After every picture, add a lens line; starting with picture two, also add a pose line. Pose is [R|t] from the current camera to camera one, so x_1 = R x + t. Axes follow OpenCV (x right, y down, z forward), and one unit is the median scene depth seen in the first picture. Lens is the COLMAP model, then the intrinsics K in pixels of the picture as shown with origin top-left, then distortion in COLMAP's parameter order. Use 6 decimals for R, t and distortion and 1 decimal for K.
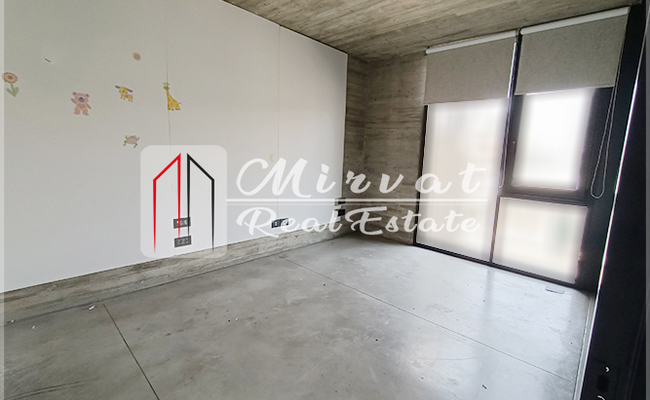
lens RADIAL K [[294.6, 0, 326.3], [0, 294.6, 195.8], [0, 0, 1]] dist [-0.001010, -0.000352]
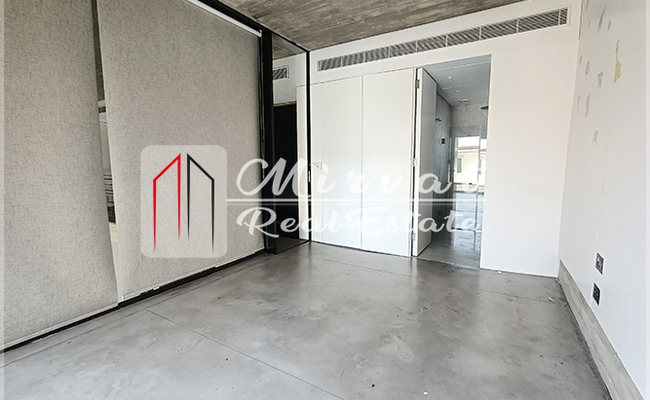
lens RADIAL K [[294.6, 0, 326.3], [0, 294.6, 195.8], [0, 0, 1]] dist [-0.001010, -0.000352]
pose [[-0.975668, -0.011844, -0.218932, 0.173417], [-0.064700, 0.969626, 0.235881, -0.132143], [0.209488, 0.244307, -0.946799, 1.247231]]
